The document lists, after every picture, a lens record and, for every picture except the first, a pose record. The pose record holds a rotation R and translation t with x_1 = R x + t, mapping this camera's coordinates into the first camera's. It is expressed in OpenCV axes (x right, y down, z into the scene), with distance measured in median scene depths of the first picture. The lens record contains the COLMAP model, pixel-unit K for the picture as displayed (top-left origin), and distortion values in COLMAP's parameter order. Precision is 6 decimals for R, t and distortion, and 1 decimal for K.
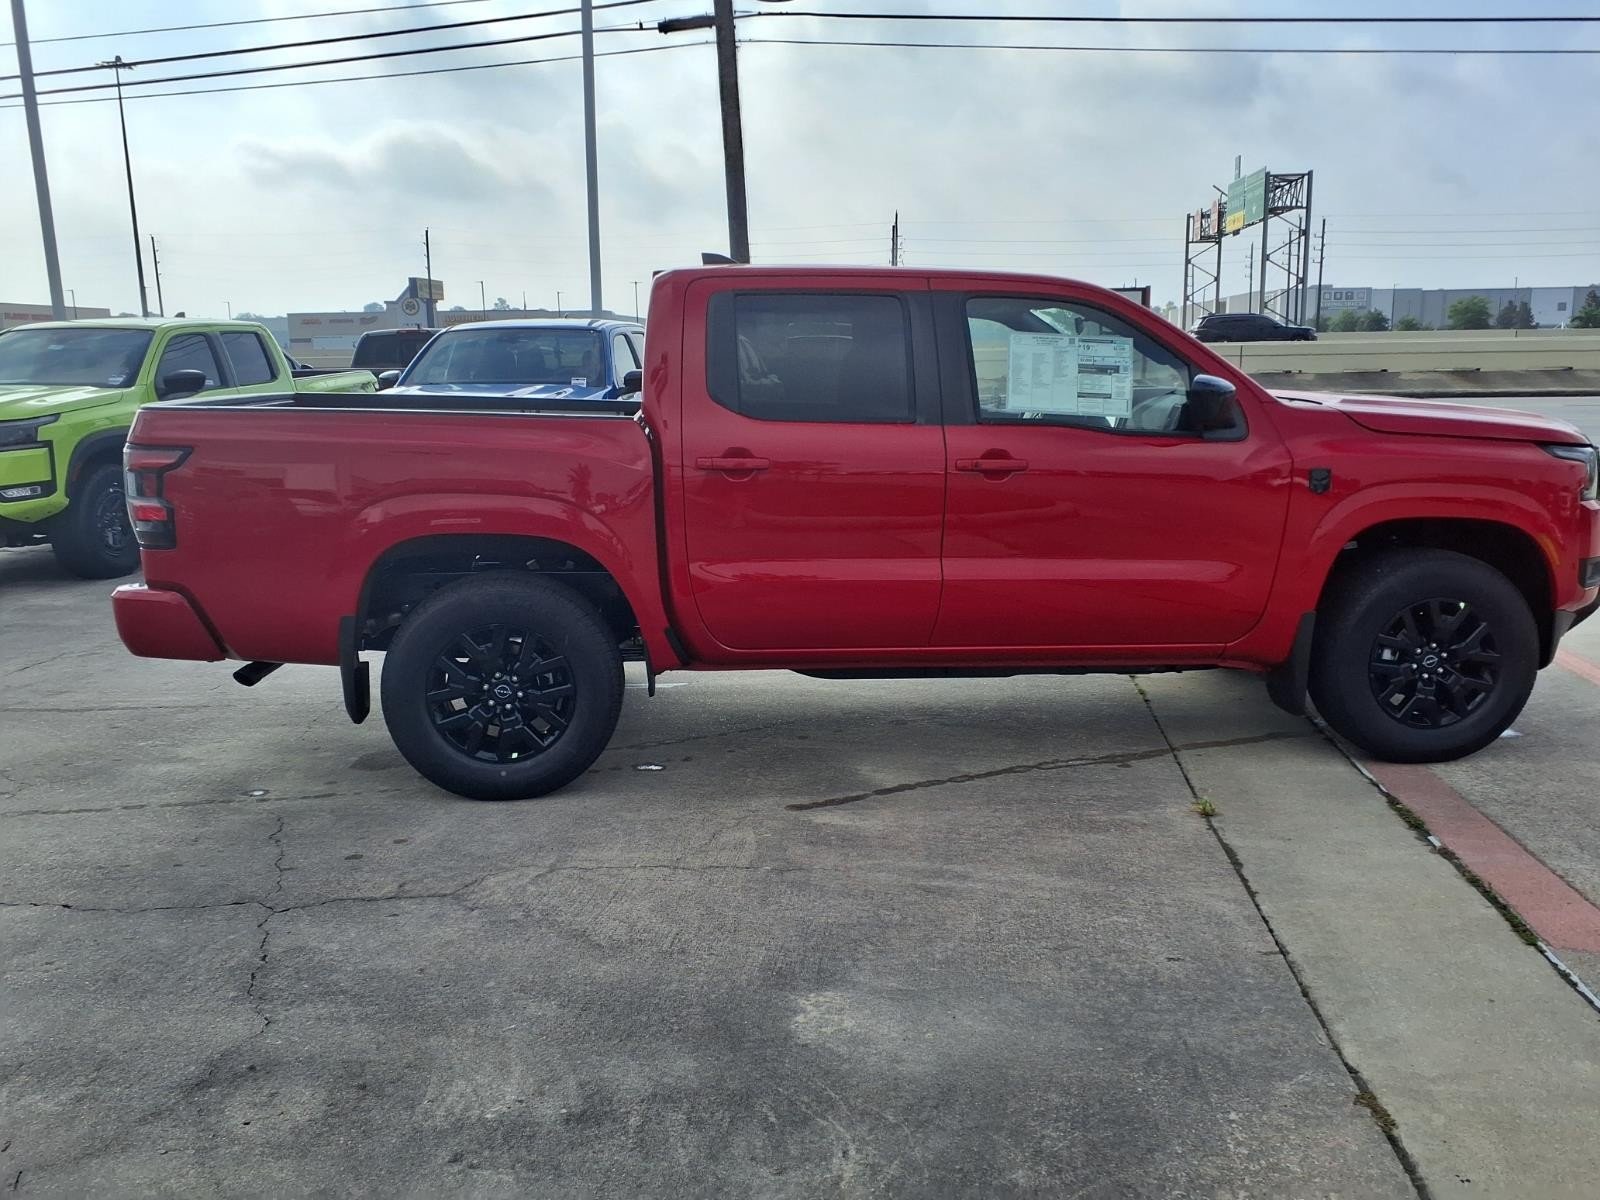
lens RADIAL K [[1272.4, 0, 829.8], [0, 1272.4, 596.9], [0, 0, 1]] dist [0.087102, -0.170649]
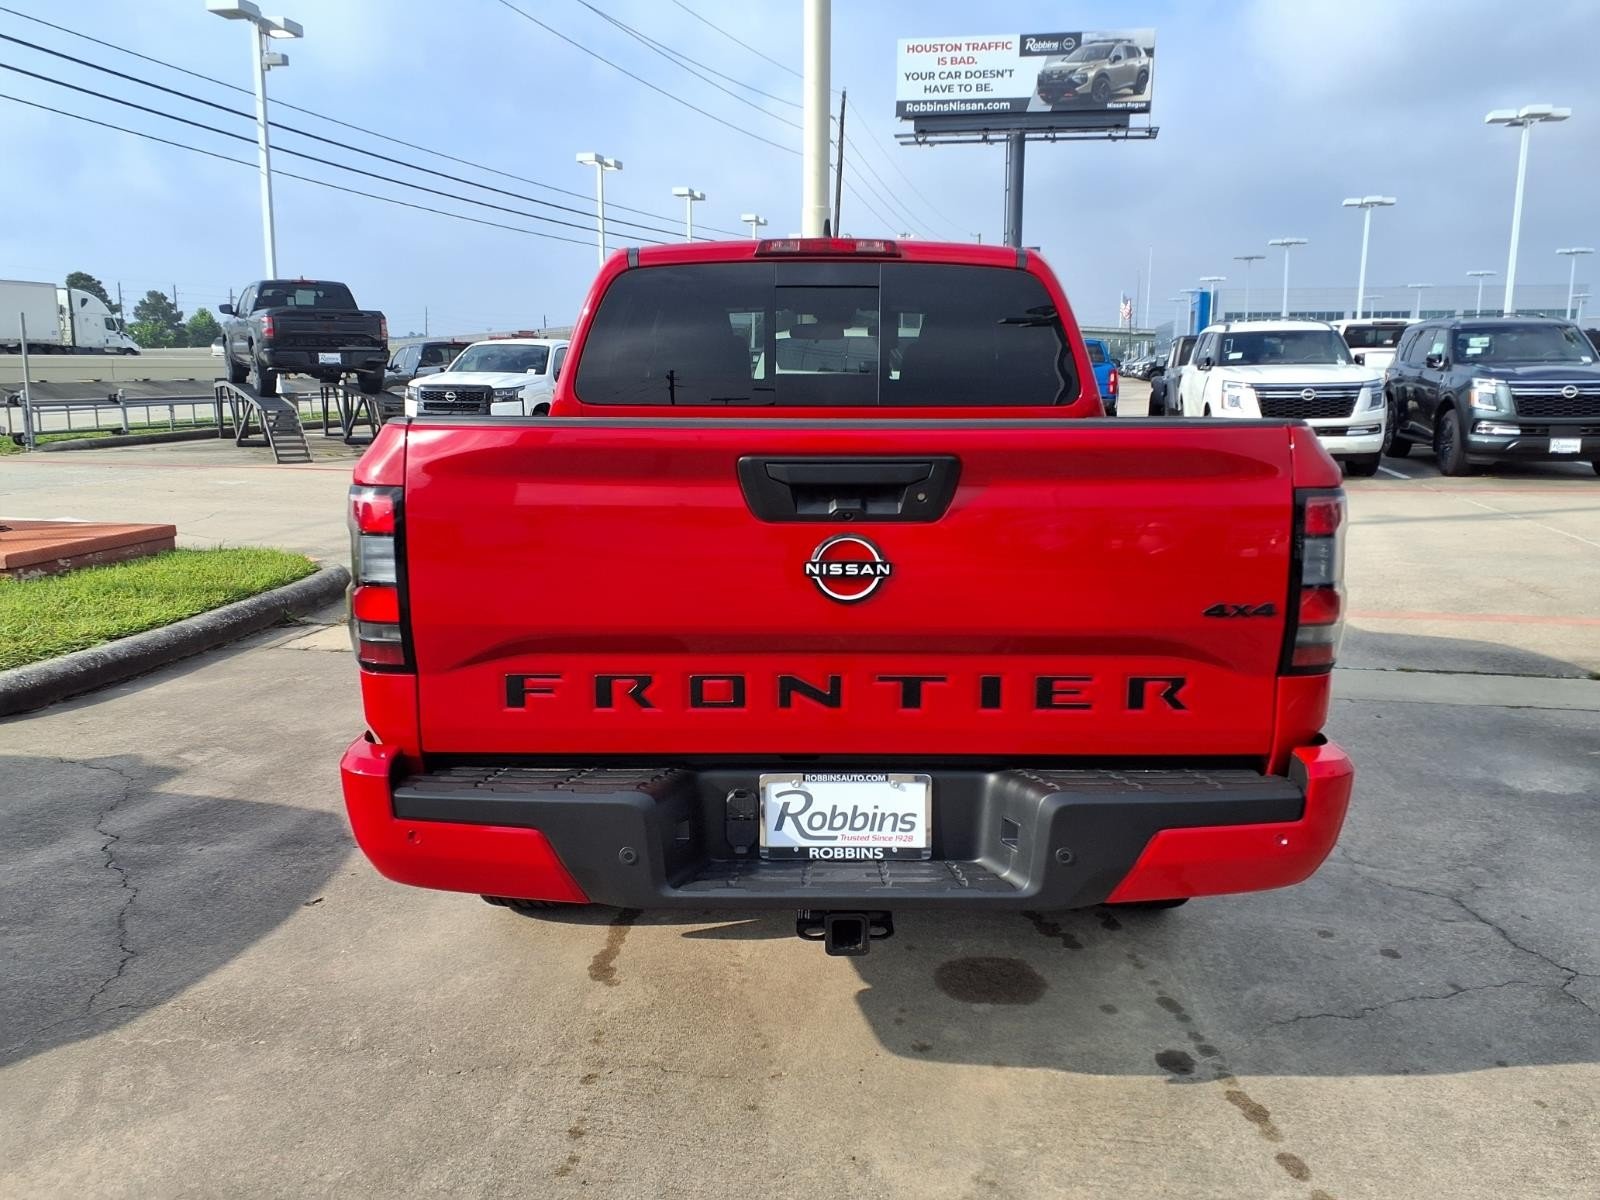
lens RADIAL K [[1285.2, 0, 808.3], [0, 1285.2, 592.5], [0, 0, 1]] dist [0.006032, 0.001614]
pose [[0.104656, -0.159715, 0.981600, -1.023676], [0.181902, 0.973443, 0.138994, -0.174224], [-0.977731, 0.164009, 0.130929, 1.063779]]
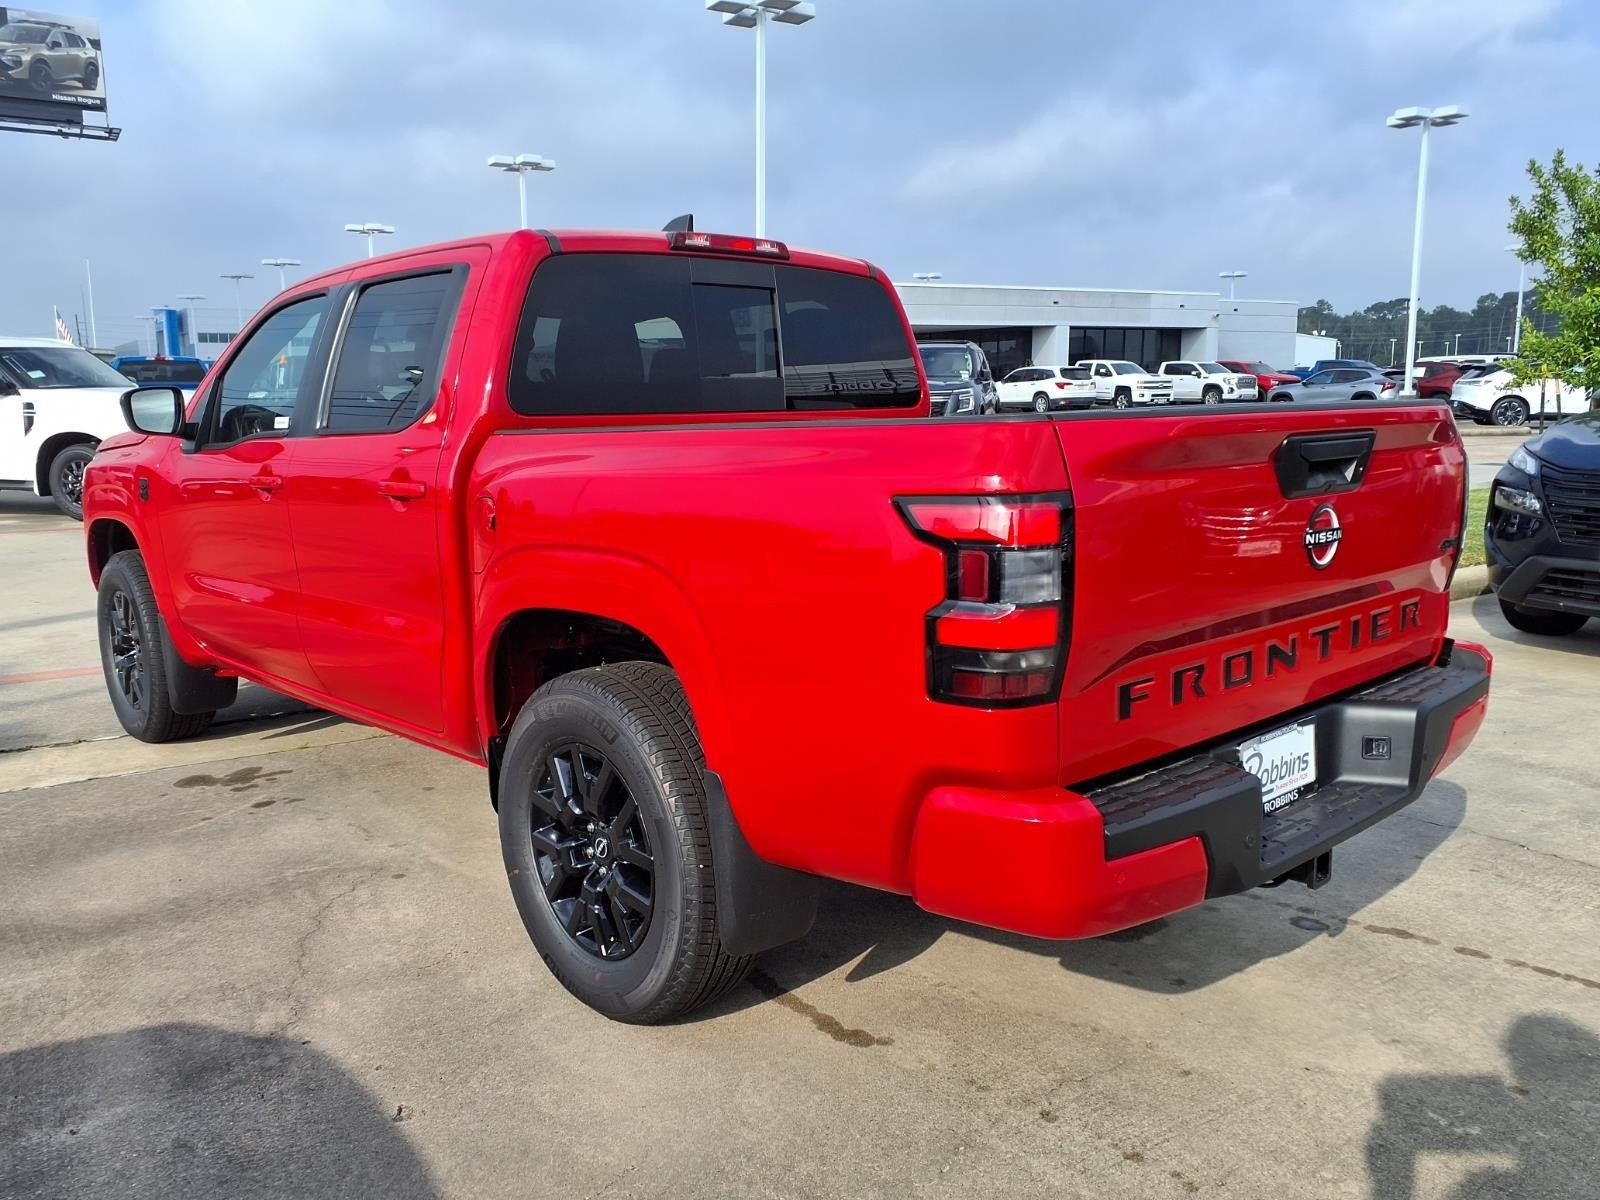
lens RADIAL K [[1284.3, 0, 814.1], [0, 1284.3, 608.0], [0, 0, 1]] dist [0.004302, -0.002645]
pose [[-0.605963, -0.118396, 0.786633, -0.842120], [0.162539, 0.949573, 0.268128, -0.267101], [-0.778711, 0.290335, -0.556162, 1.596216]]
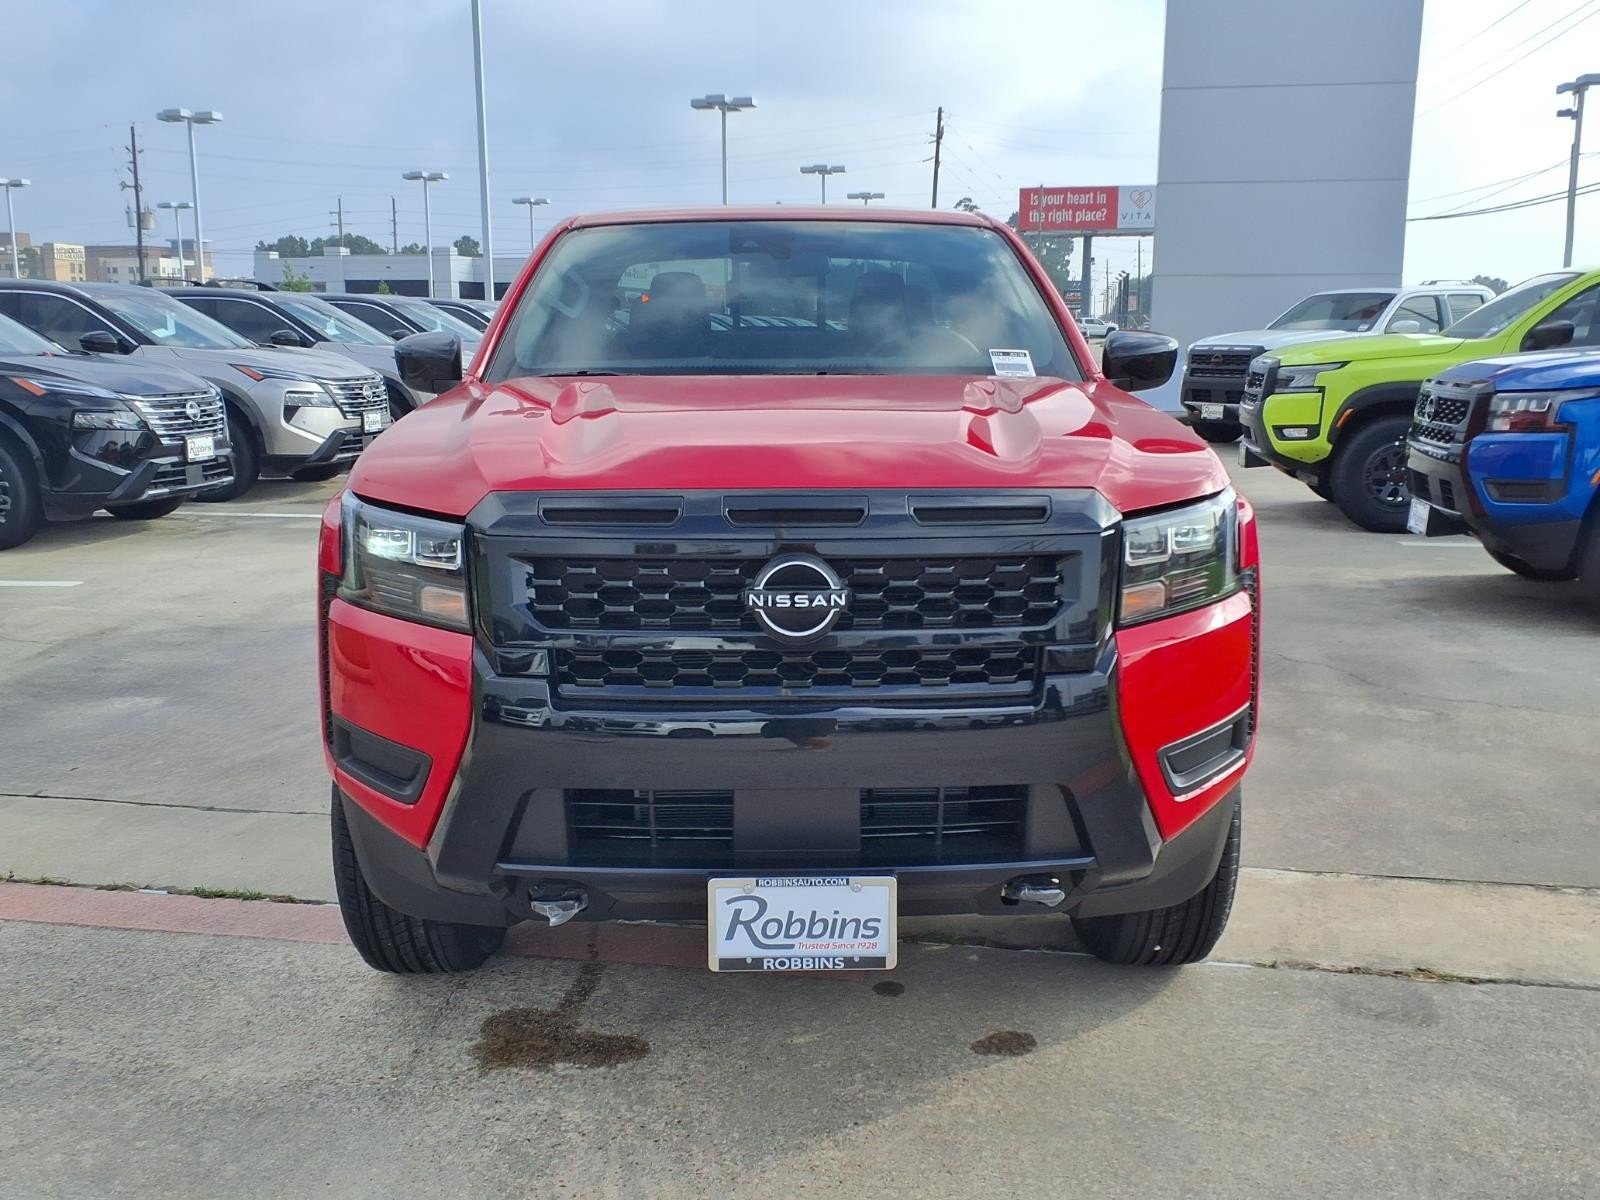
lens RADIAL K [[1523.0, 0, 800.0], [0, 1523.0, 600.0], [0, 0, 1]] dist [0.018383, 0.006664]
pose [[-0.086649, 0.189528, -0.978045, 1.238243], [-0.176974, 0.963194, 0.202329, -0.244859], [0.980394, 0.190620, -0.049918, 1.282592]]
